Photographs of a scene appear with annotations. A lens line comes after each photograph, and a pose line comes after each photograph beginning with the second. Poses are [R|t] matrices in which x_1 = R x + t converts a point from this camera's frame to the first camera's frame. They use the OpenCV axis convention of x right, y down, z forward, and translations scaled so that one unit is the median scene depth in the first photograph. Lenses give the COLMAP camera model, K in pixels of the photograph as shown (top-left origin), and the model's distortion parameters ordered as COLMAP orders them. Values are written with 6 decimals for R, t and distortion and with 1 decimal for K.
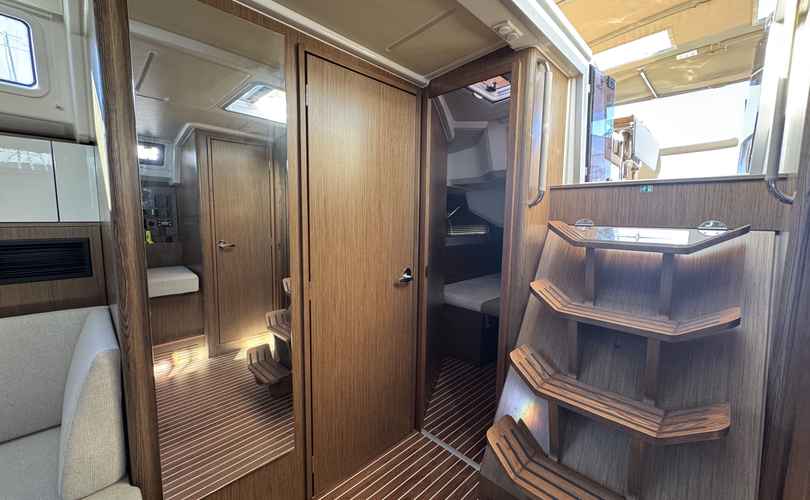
lens RADIAL K [[321.2, 0, 405.0], [0, 321.2, 250.0], [0, 0, 1]] dist [-0.002724, -0.000260]
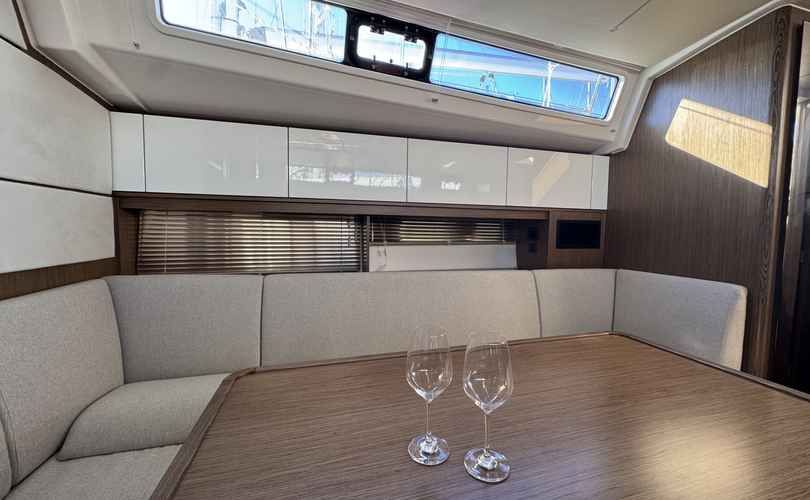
lens RADIAL K [[321.2, 0, 405.0], [0, 321.2, 250.0], [0, 0, 1]] dist [-0.002724, -0.000260]
pose [[0.869754, 0.029687, -0.492592, -0.866777], [-0.053205, 0.998012, -0.033795, 0.155187], [0.490610, 0.055602, 0.869604, -0.550989]]
